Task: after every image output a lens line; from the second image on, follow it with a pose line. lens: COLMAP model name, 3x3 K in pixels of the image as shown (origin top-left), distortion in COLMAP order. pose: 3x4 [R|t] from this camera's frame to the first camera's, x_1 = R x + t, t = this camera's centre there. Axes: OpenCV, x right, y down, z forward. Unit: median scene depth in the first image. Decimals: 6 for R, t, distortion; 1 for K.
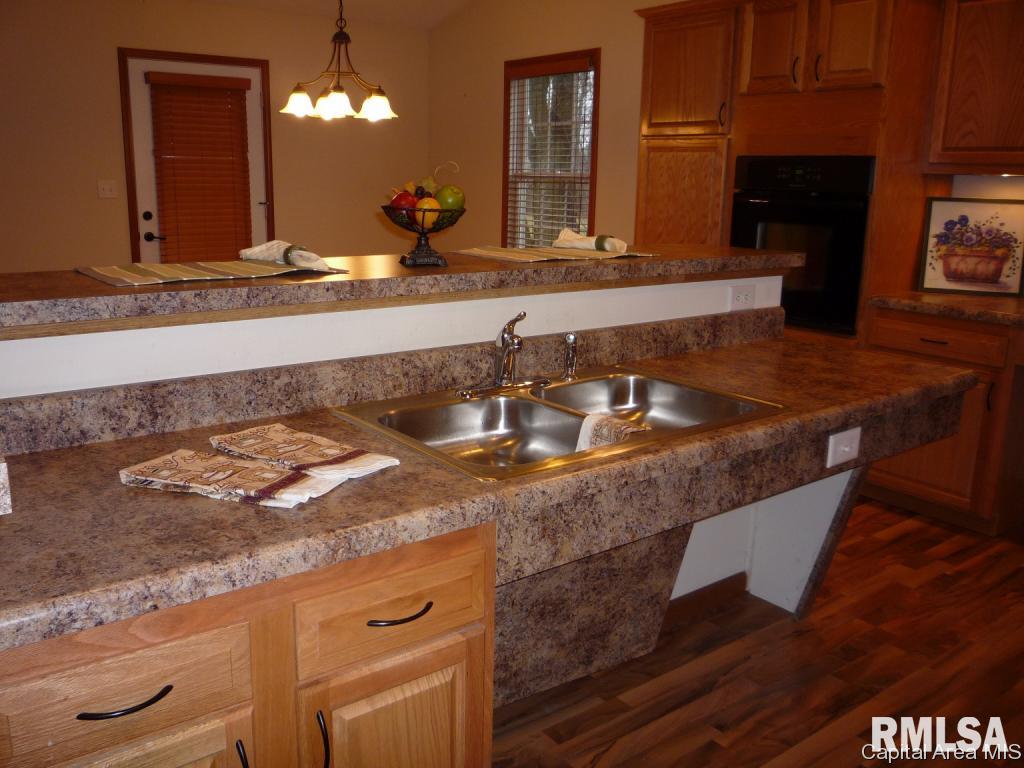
lens RADIAL K [[888.0, 0, 507.7], [0, 888.0, 383.7], [0, 0, 1]] dist [-0.043846, 0.001893]
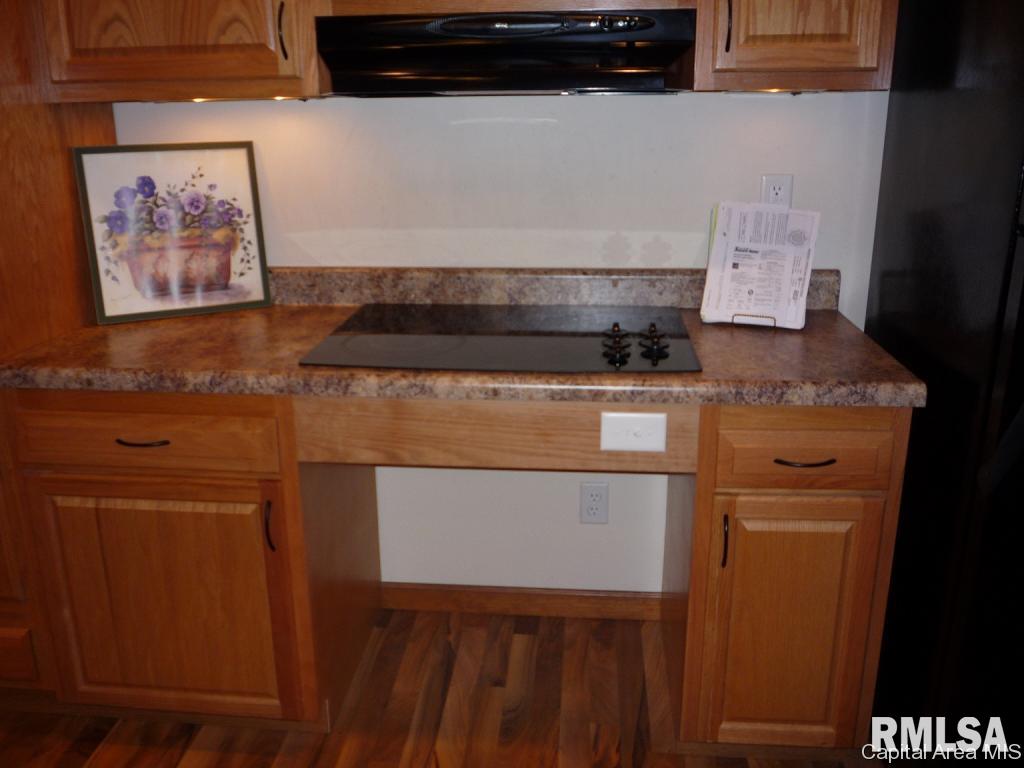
lens RADIAL K [[888.0, 0, 507.7], [0, 888.0, 383.7], [0, 0, 1]] dist [-0.043846, 0.001893]
pose [[0.675420, -0.242335, 0.696478, 0.224902], [0.191599, 0.969695, 0.151593, -0.092656], [-0.712108, 0.031056, 0.701383, 0.394964]]
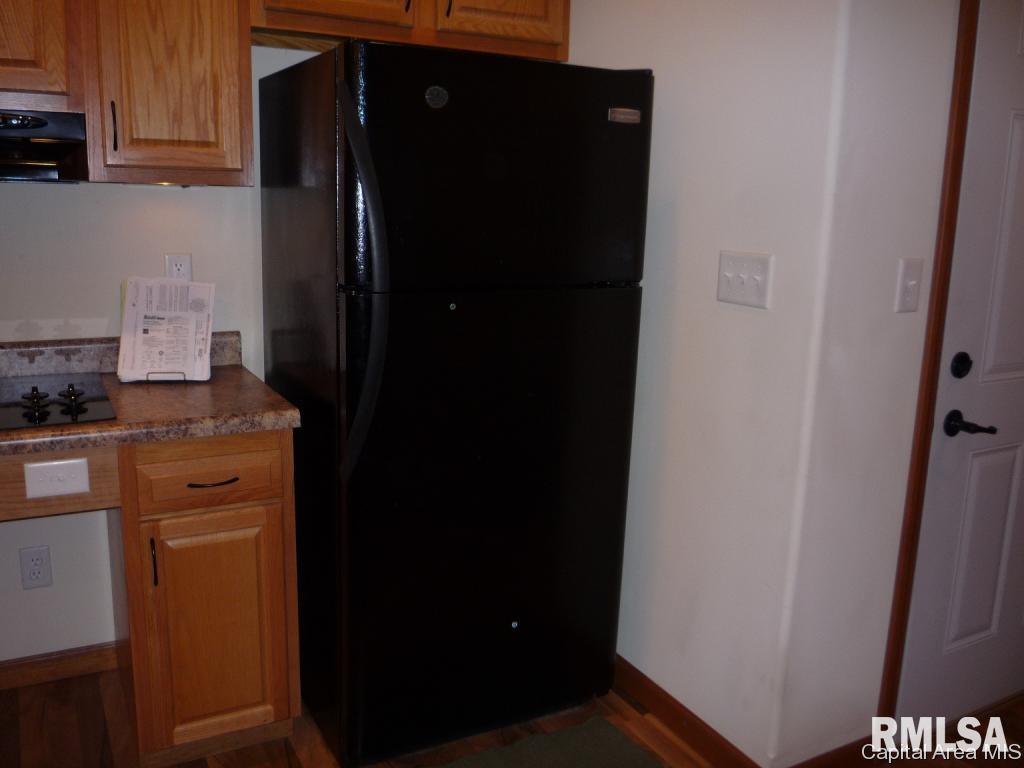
lens RADIAL K [[888.0, 0, 507.7], [0, 888.0, 383.7], [0, 0, 1]] dist [-0.043846, 0.001893]
pose [[0.152269, -0.210971, 0.965560, 0.156110], [0.203065, 0.962787, 0.178342, -0.079734], [-0.967253, 0.168915, 0.189444, 0.326746]]
